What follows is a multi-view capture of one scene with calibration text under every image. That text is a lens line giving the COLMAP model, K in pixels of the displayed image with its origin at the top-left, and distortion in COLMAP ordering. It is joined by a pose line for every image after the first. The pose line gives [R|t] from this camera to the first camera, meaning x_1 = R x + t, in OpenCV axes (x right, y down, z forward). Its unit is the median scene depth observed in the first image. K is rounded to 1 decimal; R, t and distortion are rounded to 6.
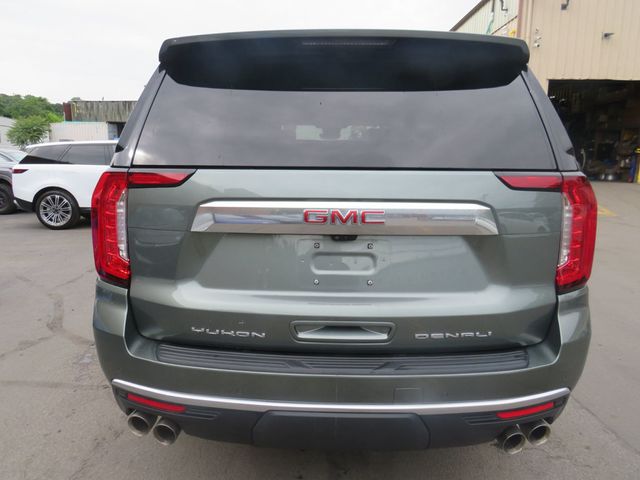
lens RADIAL K [[515.0, 0, 320.0], [0, 515.0, 240.0], [0, 0, 1]] dist [-0.054253, 0.005257]
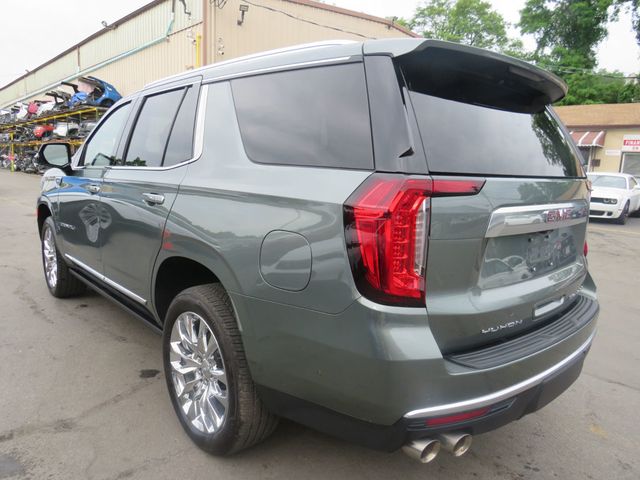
lens RADIAL K [[515.0, 0, 320.0], [0, 515.0, 240.0], [0, 0, 1]] dist [-0.054253, 0.005257]
pose [[0.667089, -0.088495, 0.739703, -0.730988], [0.081640, 0.995623, 0.045487, -0.050677], [-0.740491, 0.030046, 0.671395, 0.324729]]
